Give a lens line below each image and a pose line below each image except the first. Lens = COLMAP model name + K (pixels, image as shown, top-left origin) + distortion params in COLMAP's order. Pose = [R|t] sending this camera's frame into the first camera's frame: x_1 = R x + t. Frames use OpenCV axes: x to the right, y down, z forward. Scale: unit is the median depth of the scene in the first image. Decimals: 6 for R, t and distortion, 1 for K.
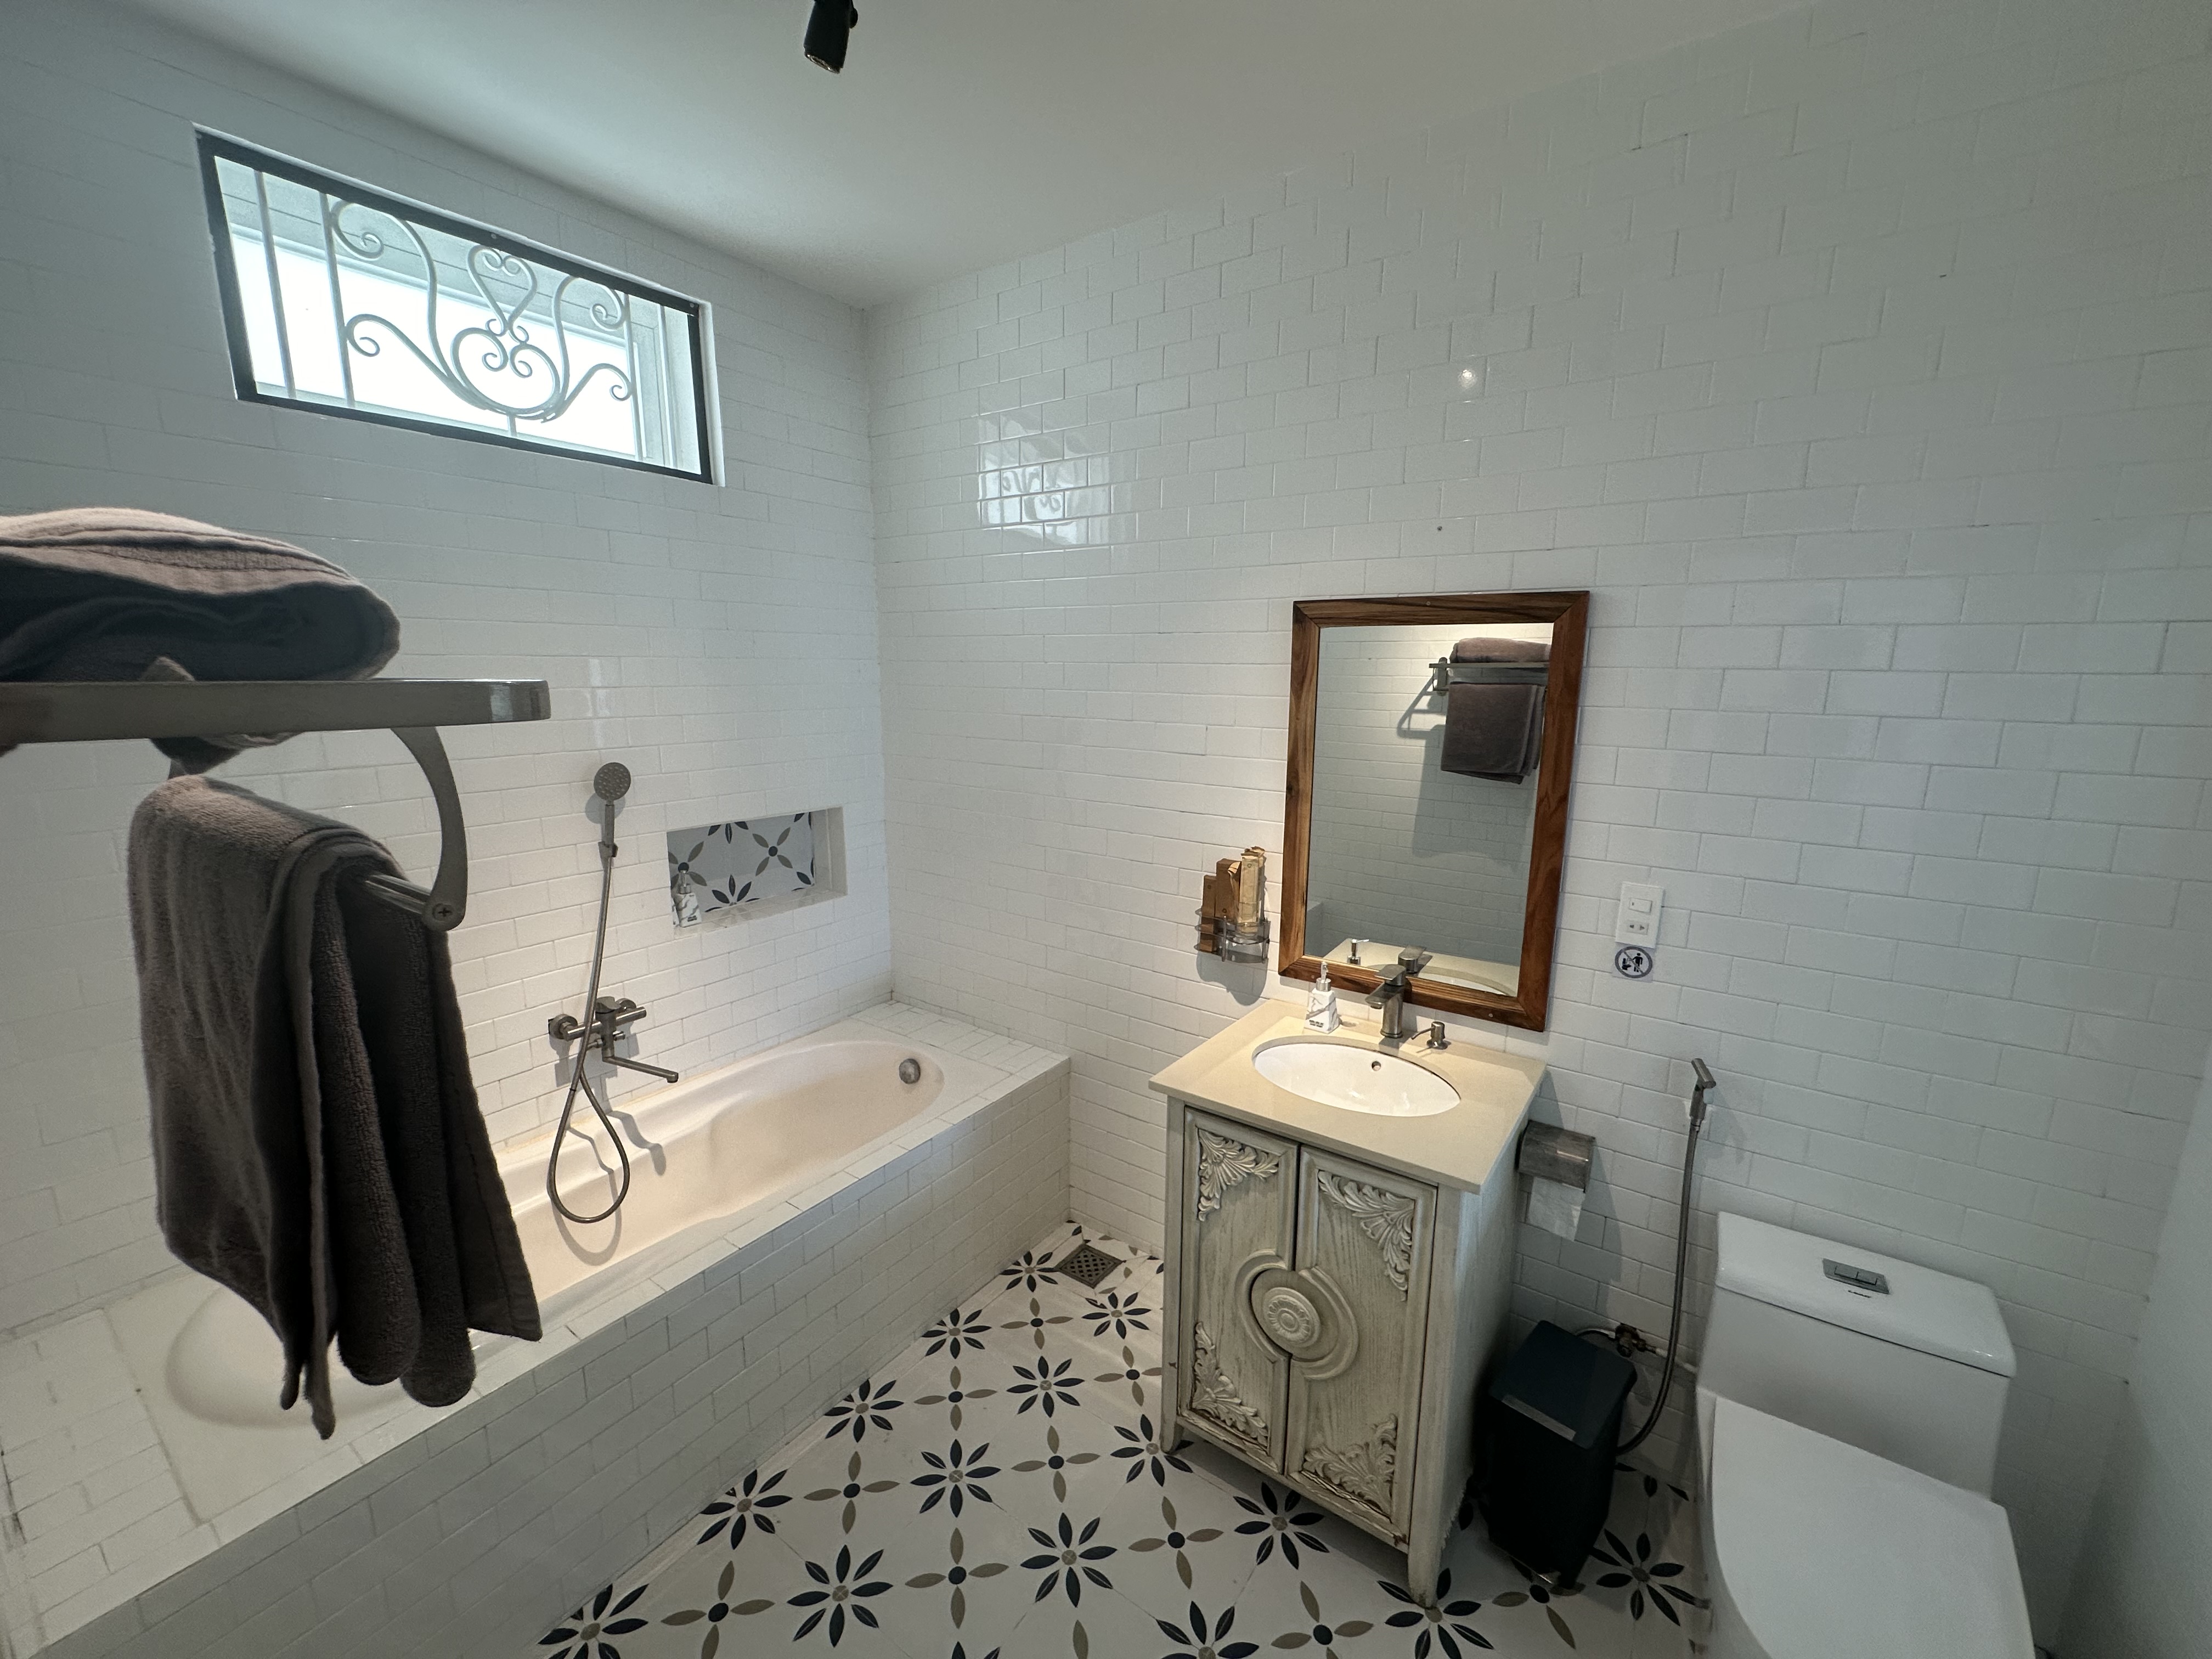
lens RADIAL K [[892.3, 0, 1104.6], [0, 892.3, 831.2], [0, 0, 1]] dist [-0.000293, 0.000674]
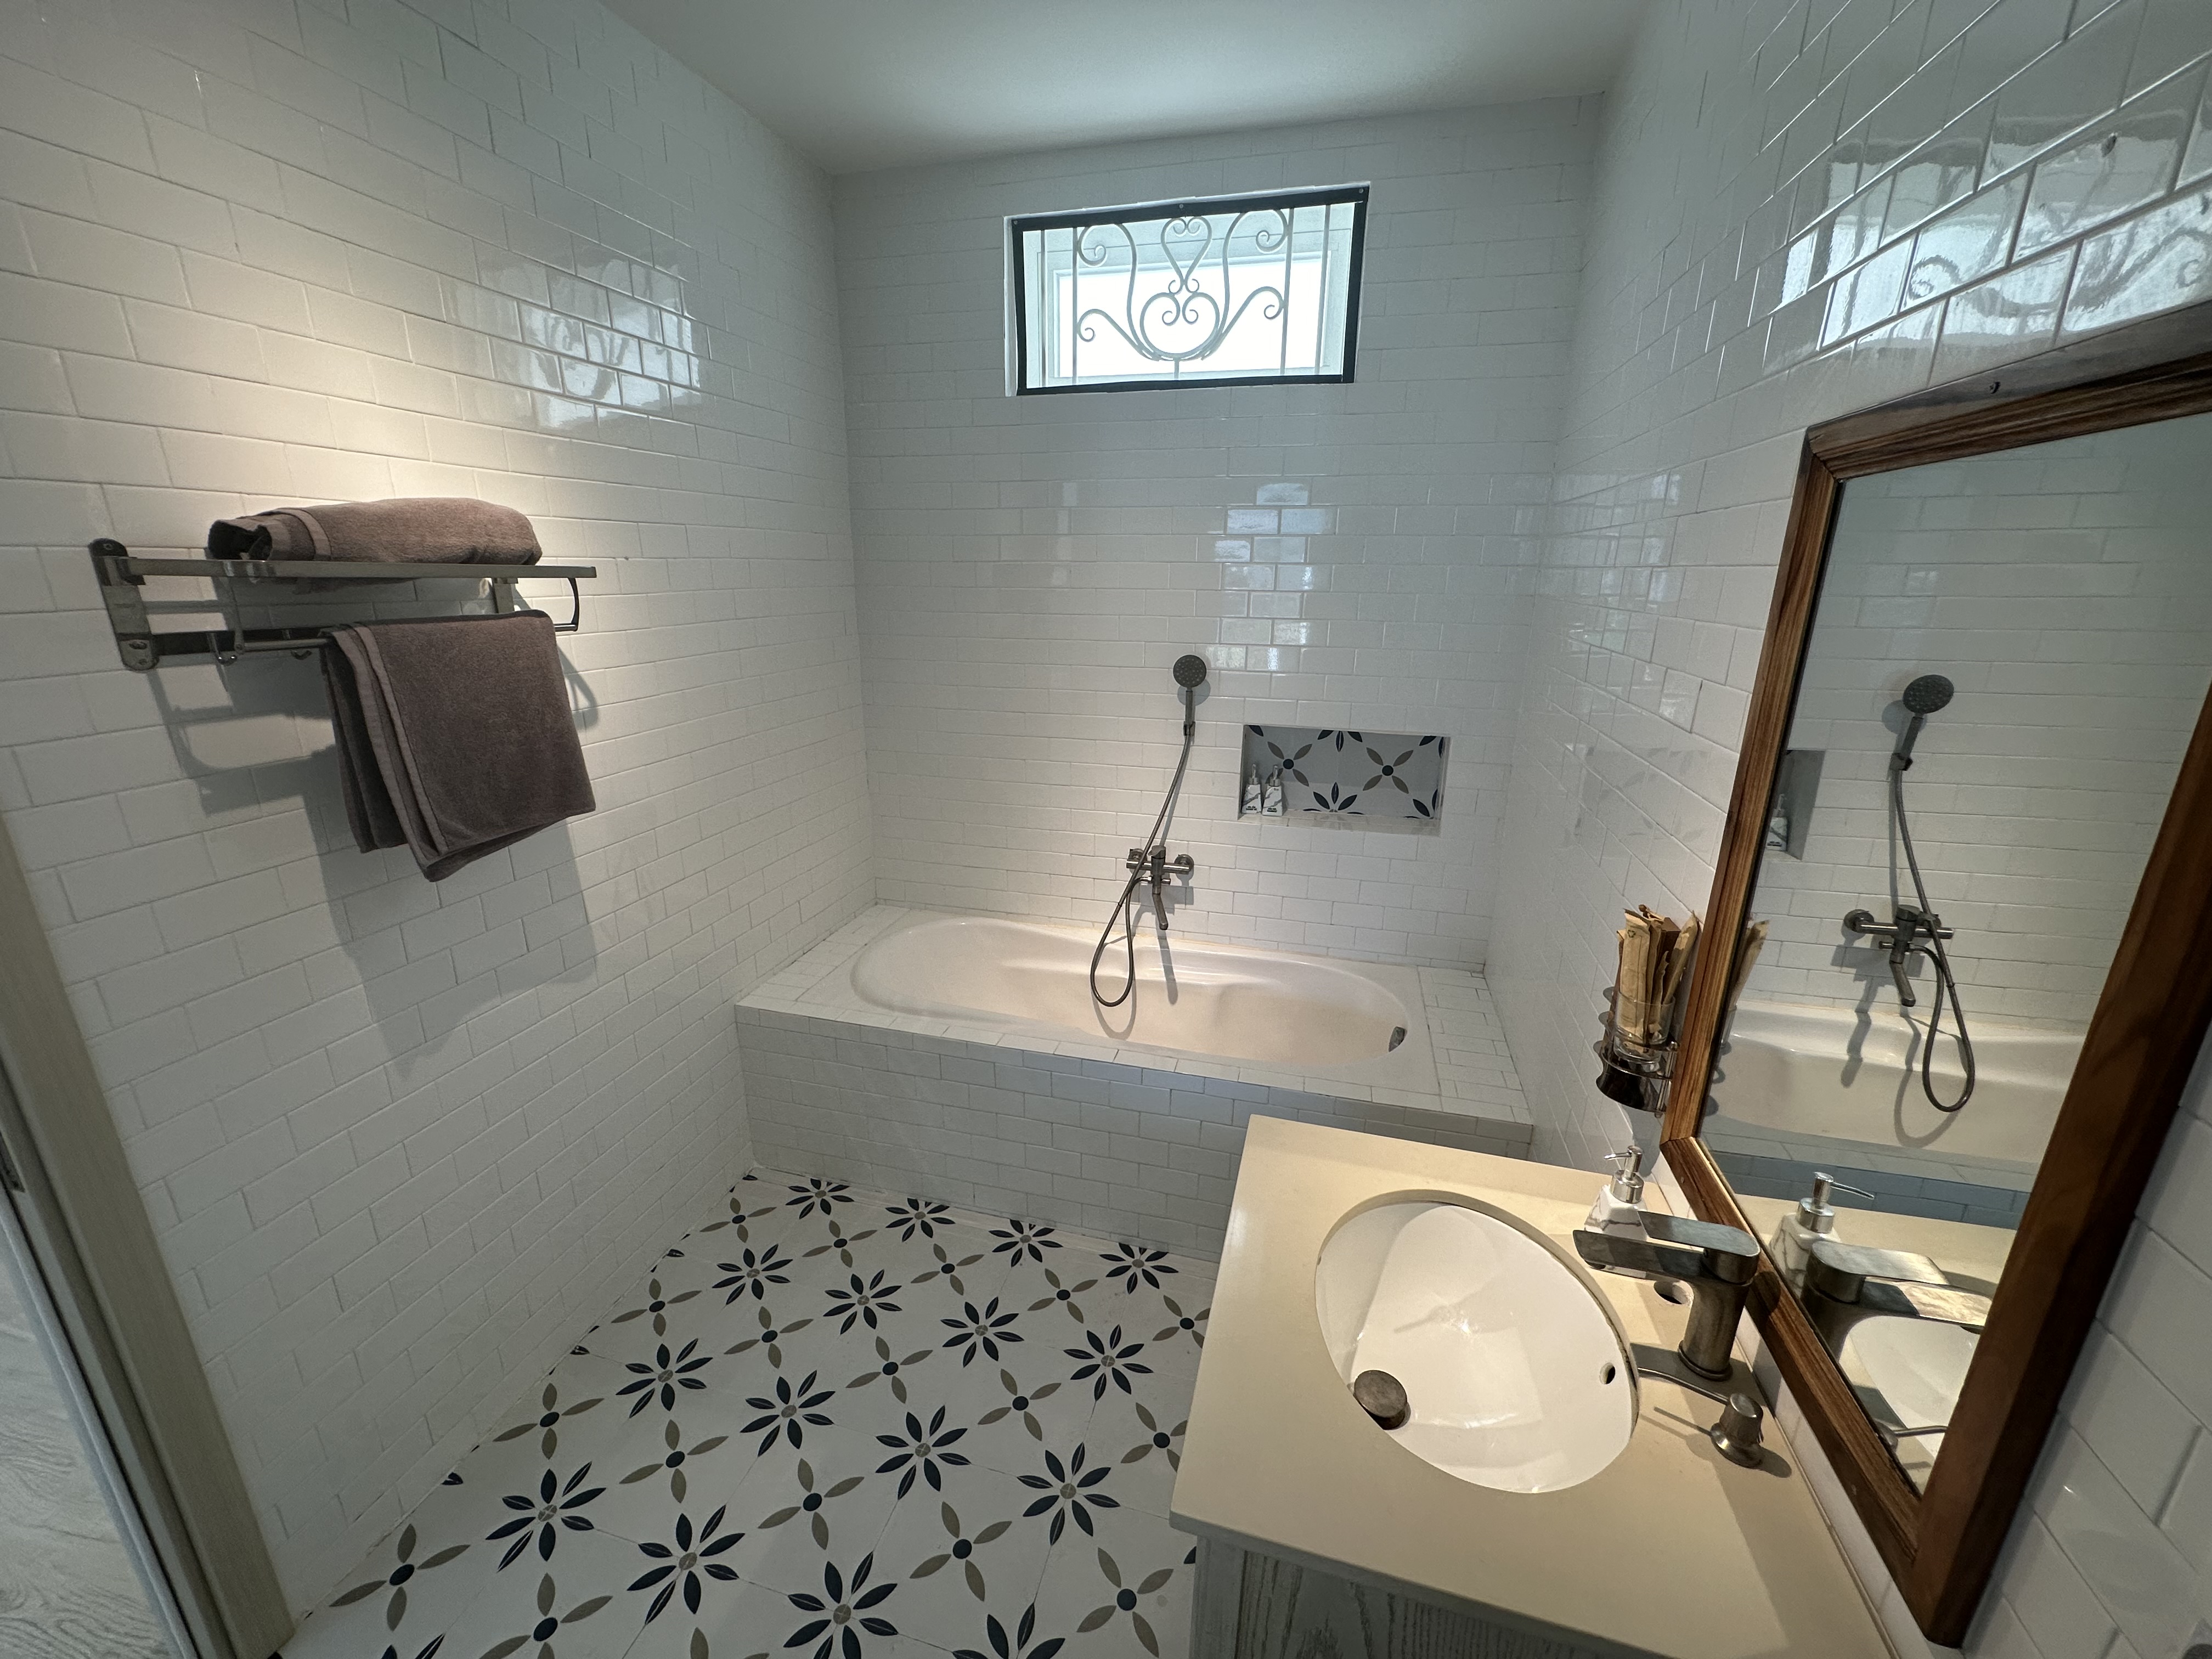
lens RADIAL K [[892.3, 0, 1116.1], [0, 892.3, 833.7], [0, 0, 1]] dist [-0.000293, 0.000674]
pose [[0.351768, 0.257974, -0.899838, 0.511189], [-0.182137, 0.961767, 0.204526, -0.069156], [0.918197, 0.091948, 0.385305, 0.458355]]
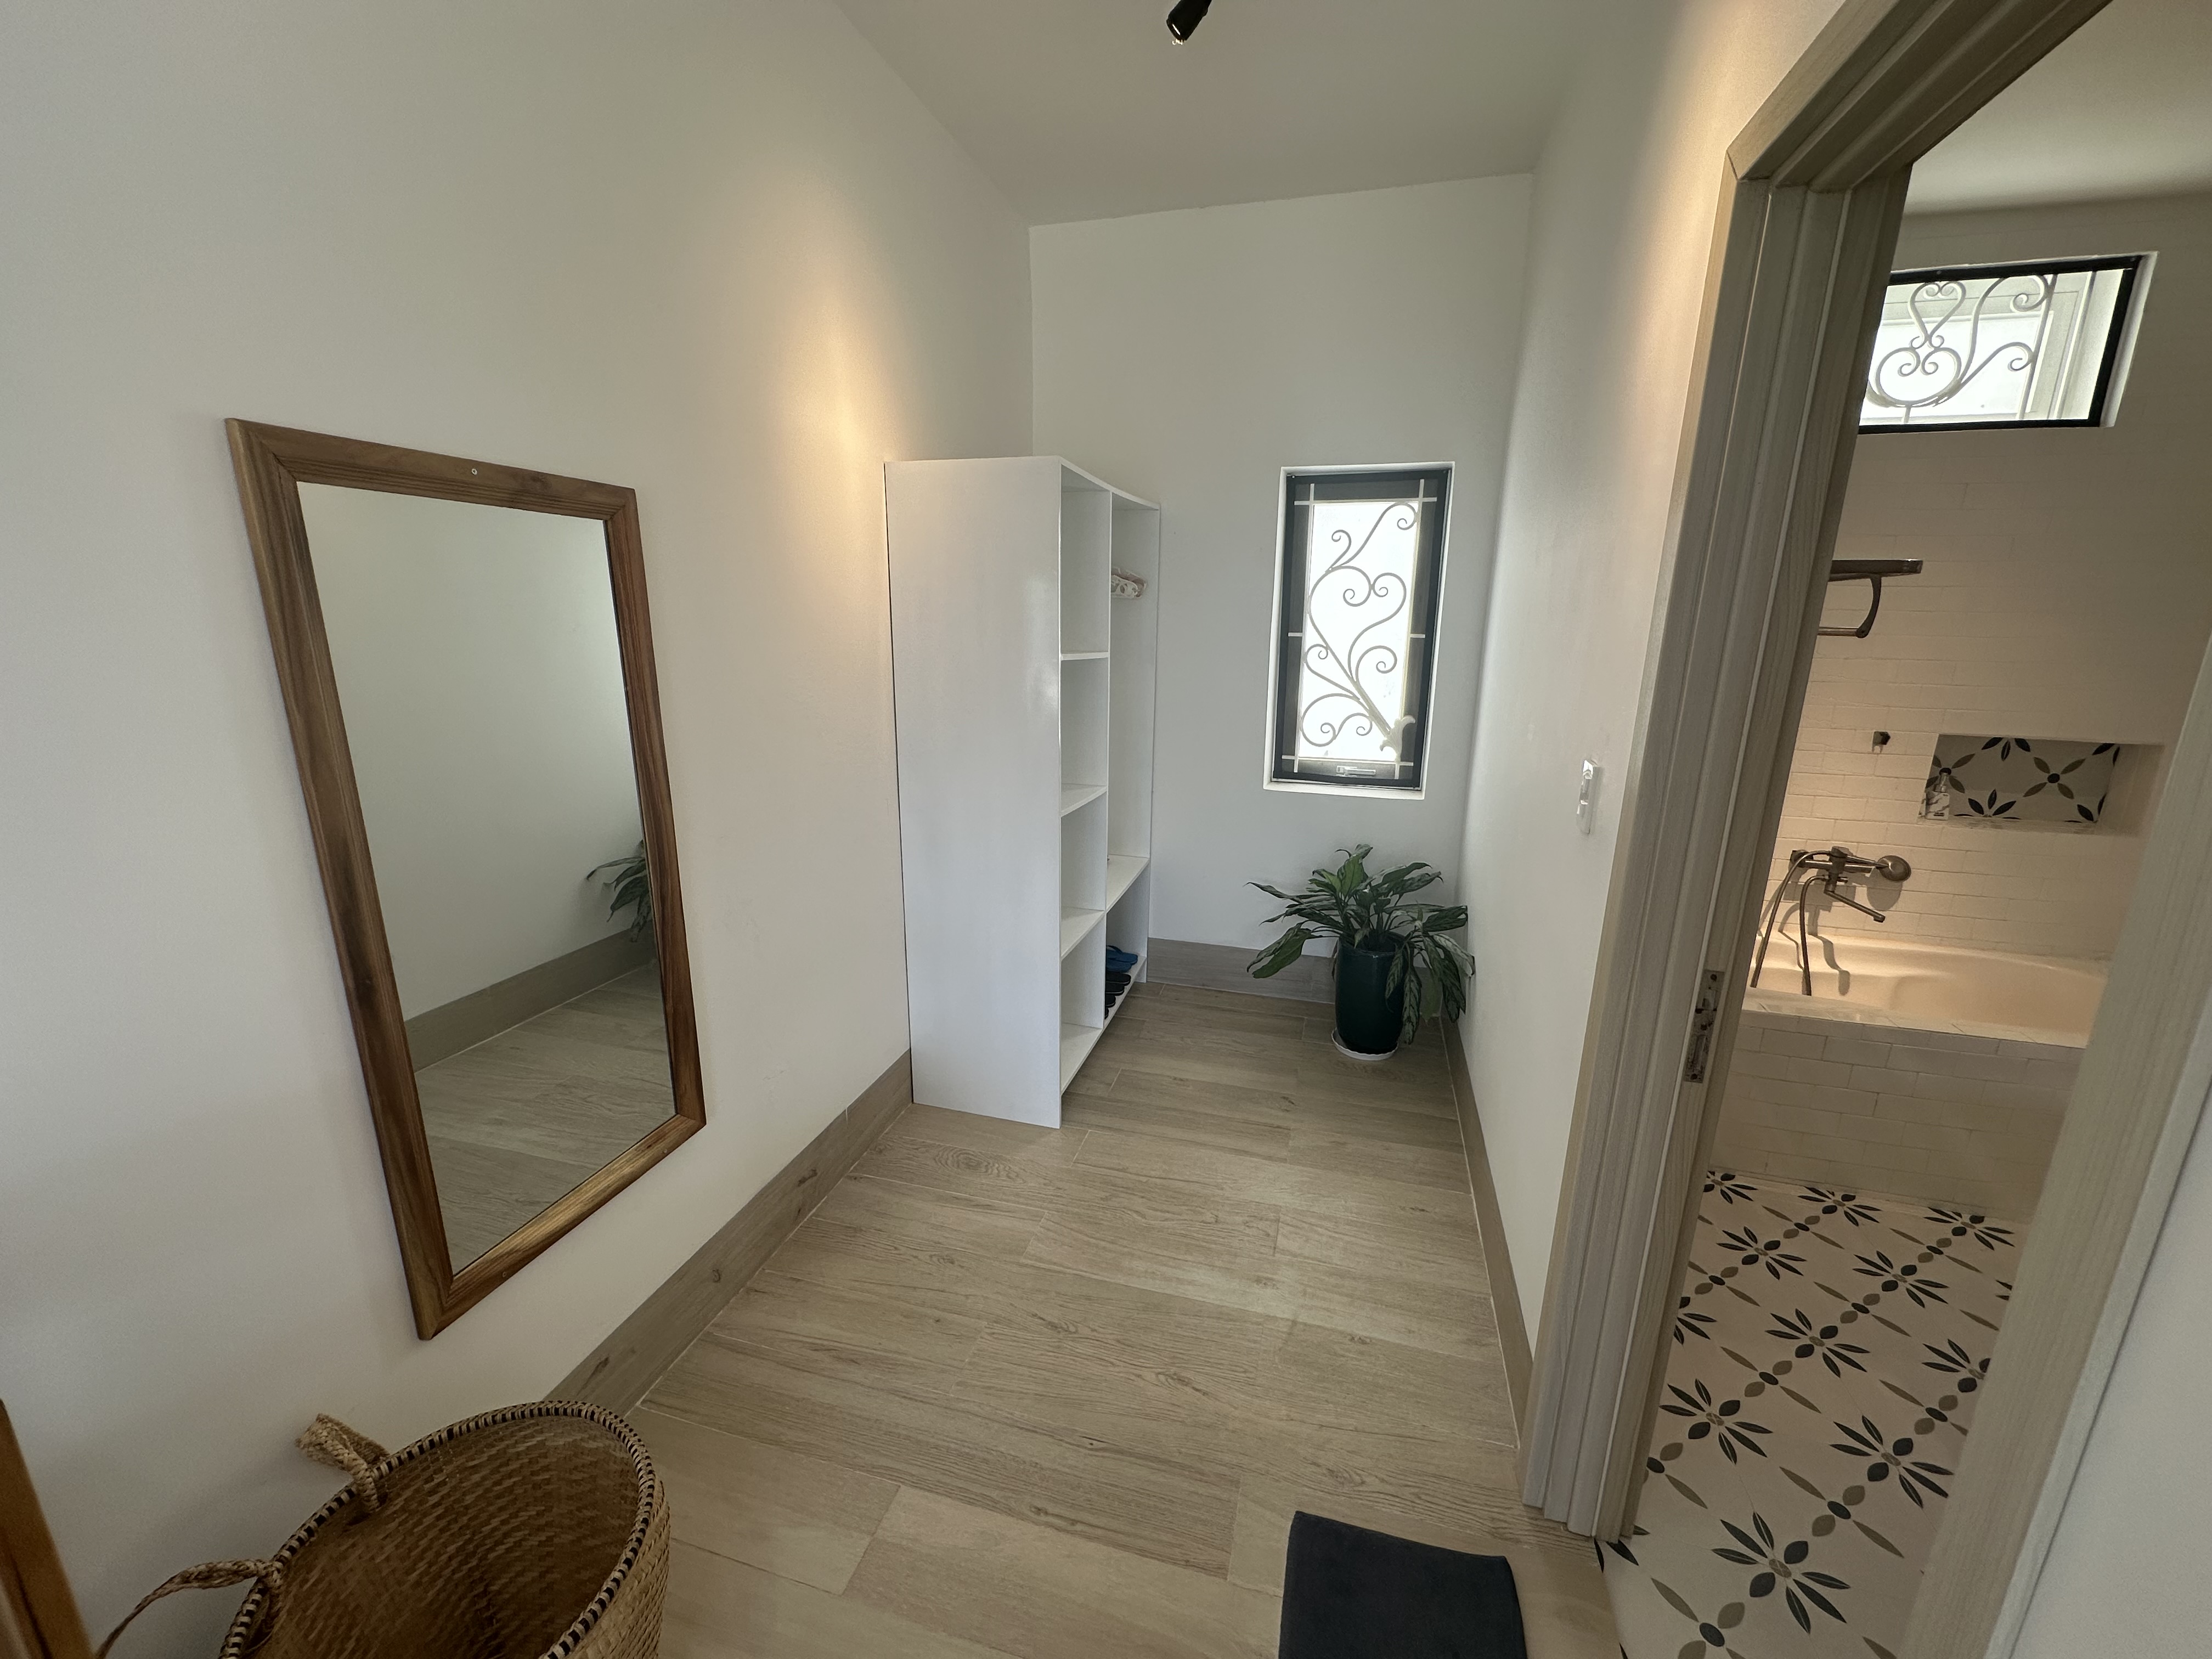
lens RADIAL K [[892.3, 0, 1108.6], [0, 892.3, 831.9], [0, 0, 1]] dist [-0.000293, 0.000674]
pose [[0.337731, 0.223554, -0.914309, 0.277791], [-0.186365, 0.968036, 0.167850, 0.142363], [0.922608, 0.113707, 0.368598, -0.492213]]
